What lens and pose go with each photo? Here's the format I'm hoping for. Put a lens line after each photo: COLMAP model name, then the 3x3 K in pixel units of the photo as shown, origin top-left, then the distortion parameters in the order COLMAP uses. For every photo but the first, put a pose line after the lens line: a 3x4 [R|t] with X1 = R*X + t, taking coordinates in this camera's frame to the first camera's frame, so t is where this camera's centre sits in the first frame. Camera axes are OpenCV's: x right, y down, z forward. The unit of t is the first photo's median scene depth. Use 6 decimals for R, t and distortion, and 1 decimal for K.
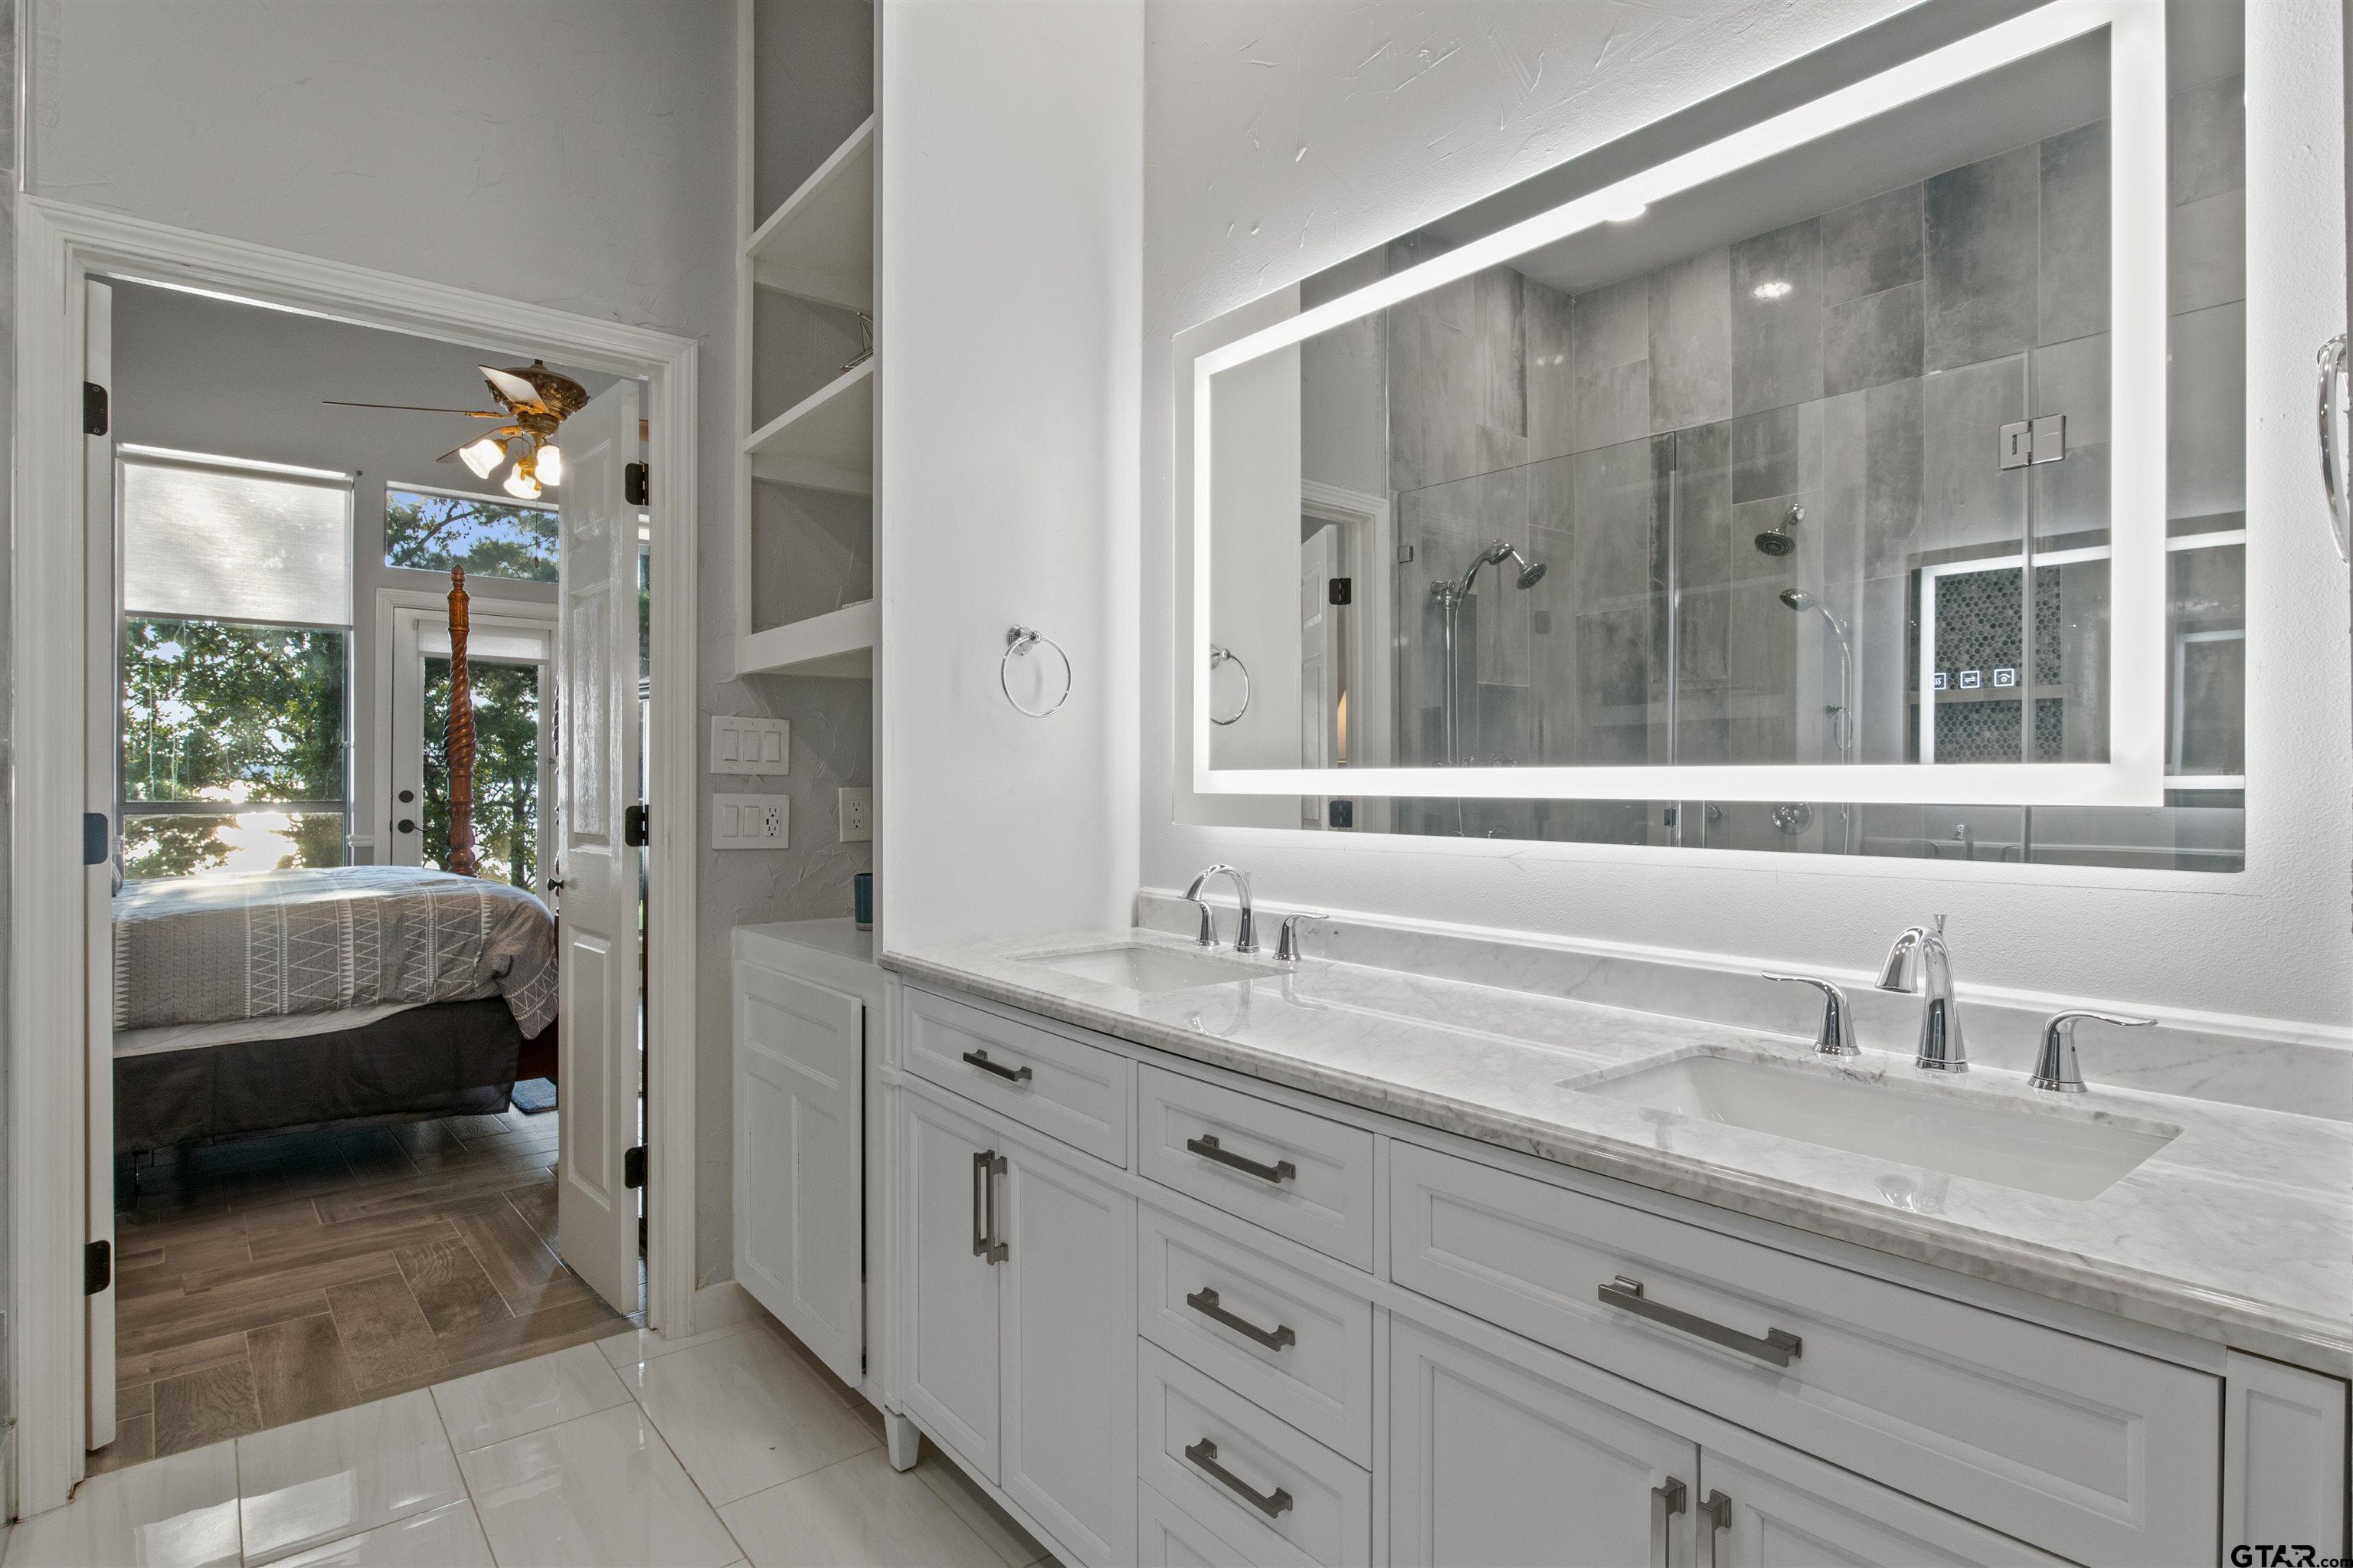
lens RADIAL K [[1208.6, 0, 1185.2], [0, 1208.6, 781.1], [0, 0, 1]] dist [-0.004127, -0.002060]
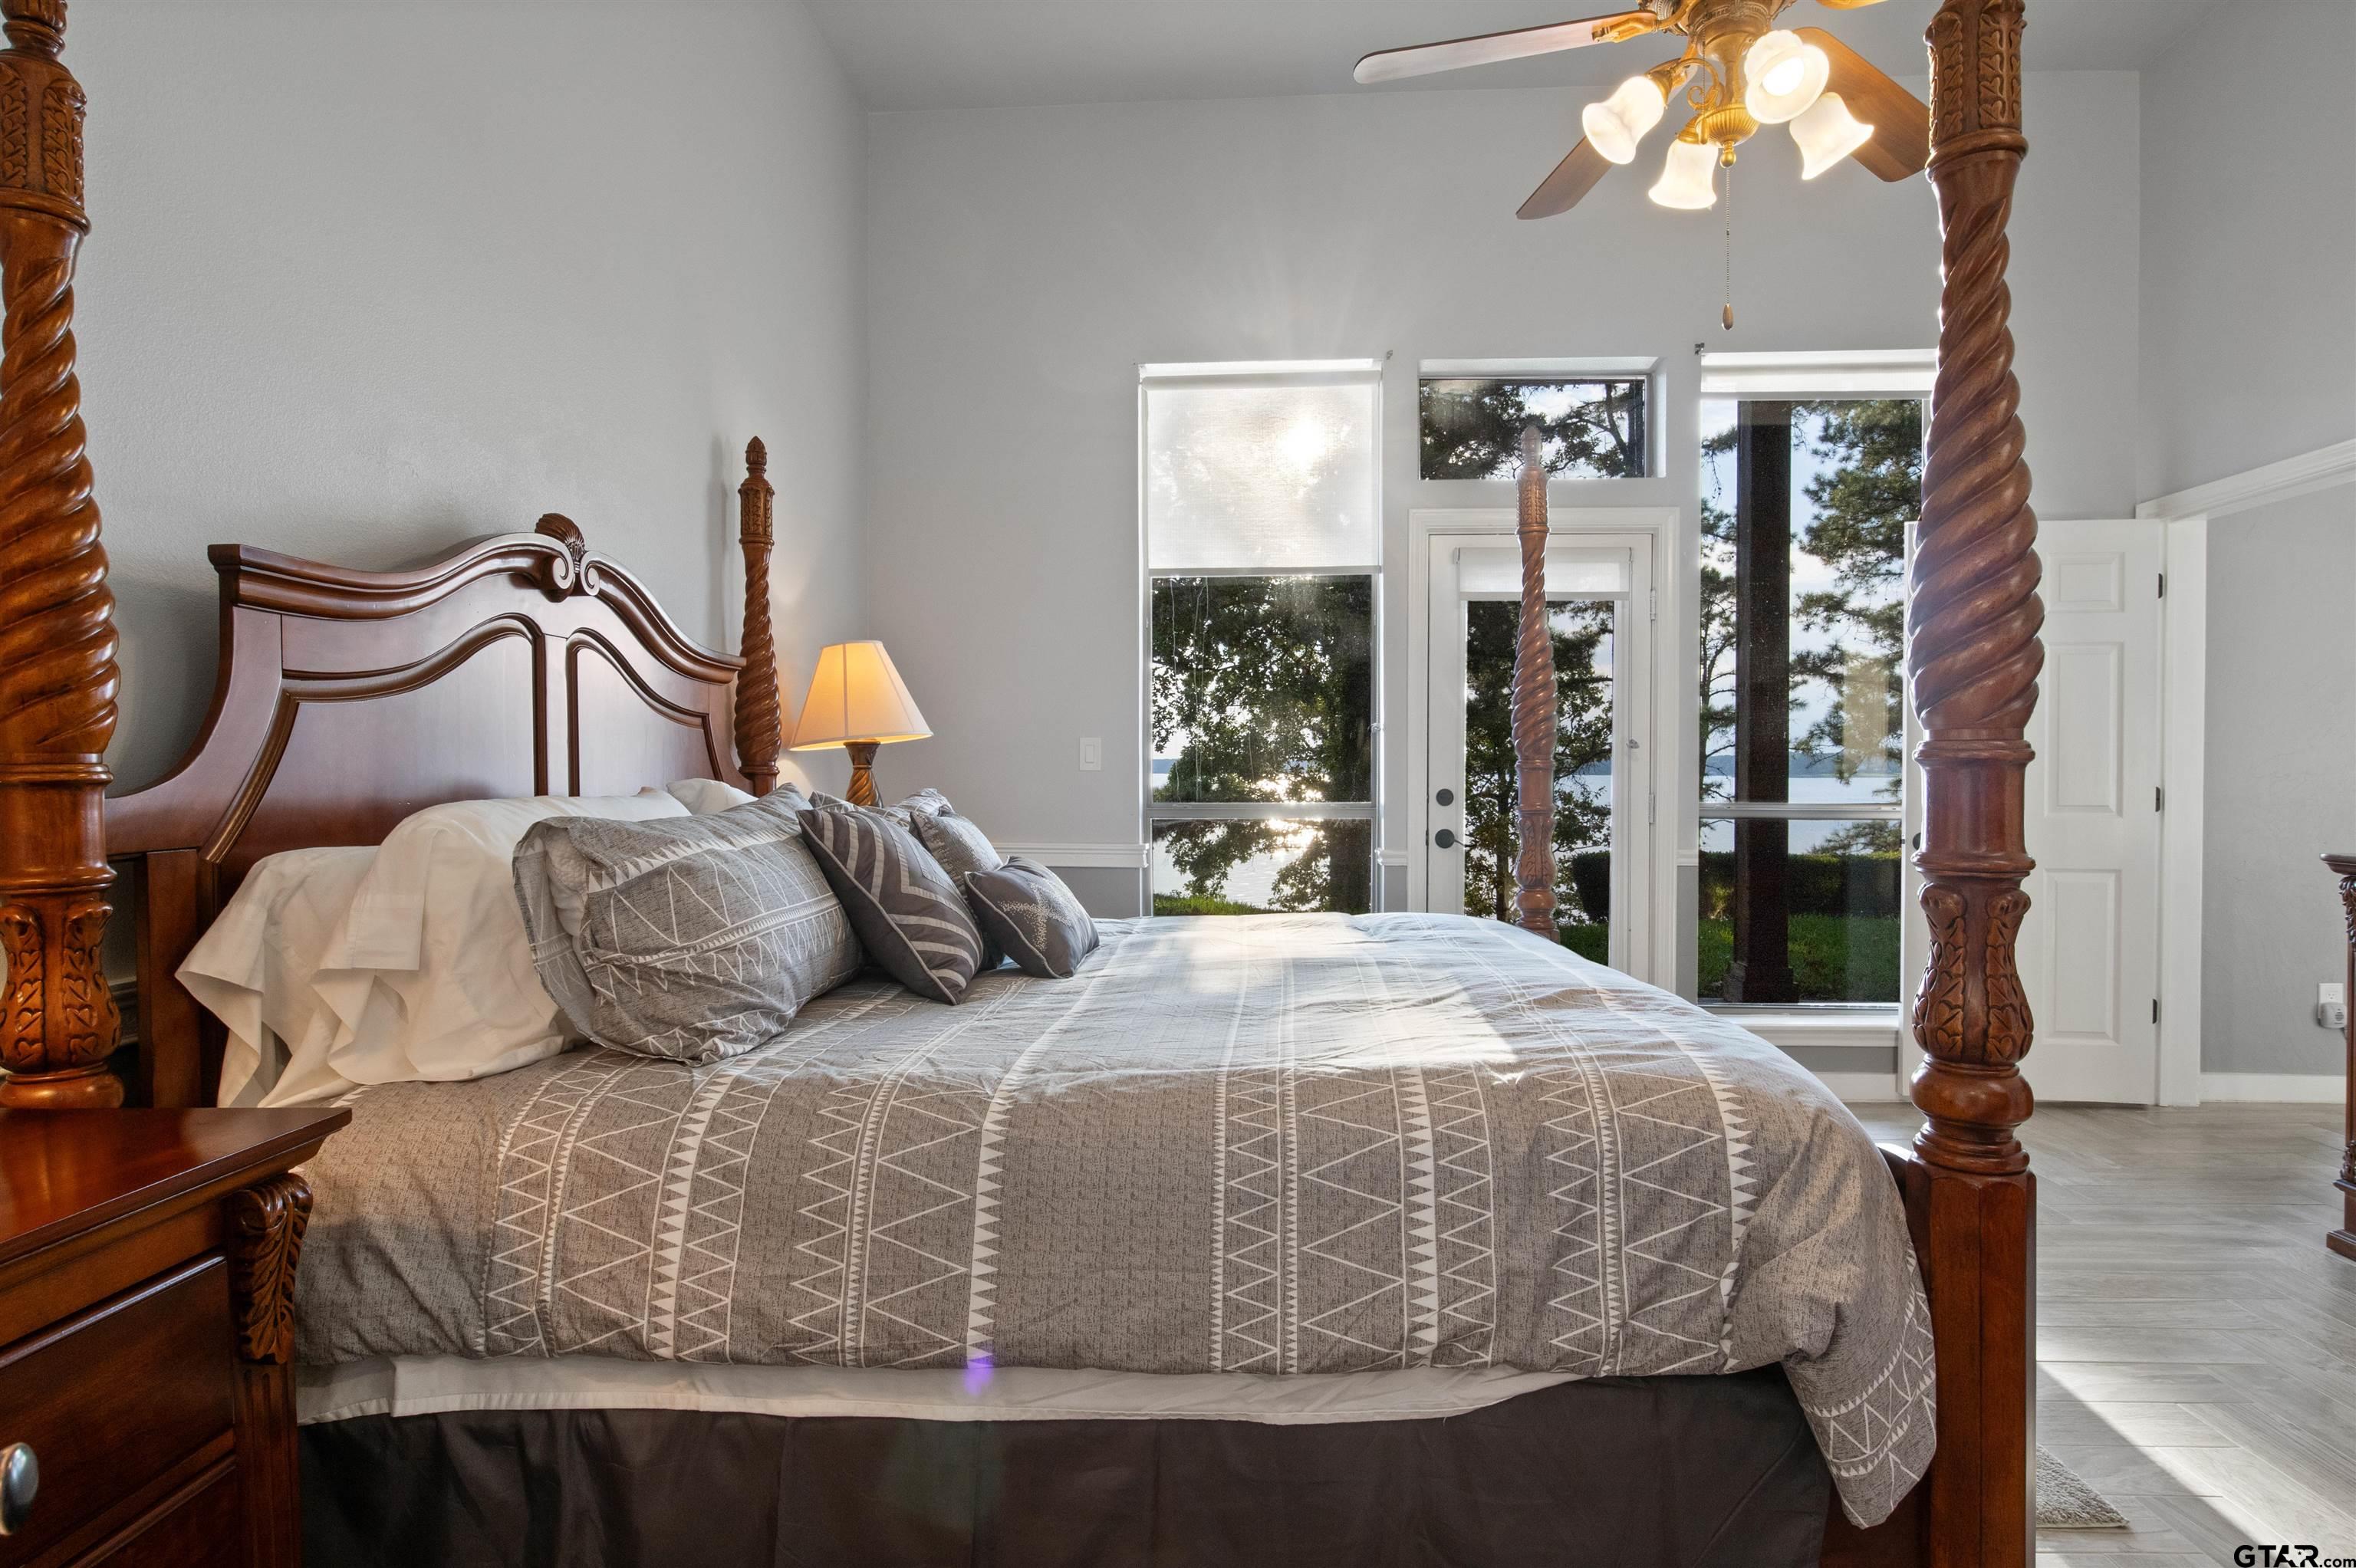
lens RADIAL K [[1209.9, 0, 1178.6], [0, 1209.9, 782.4], [0, 0, 1]] dist [-0.004127, -0.002060]
pose [[0.728108, 0.000633, -0.685462, -0.378169], [0.005454, 0.999963, 0.006716, -0.002850], [0.685440, -0.008628, 0.728078, 0.517215]]
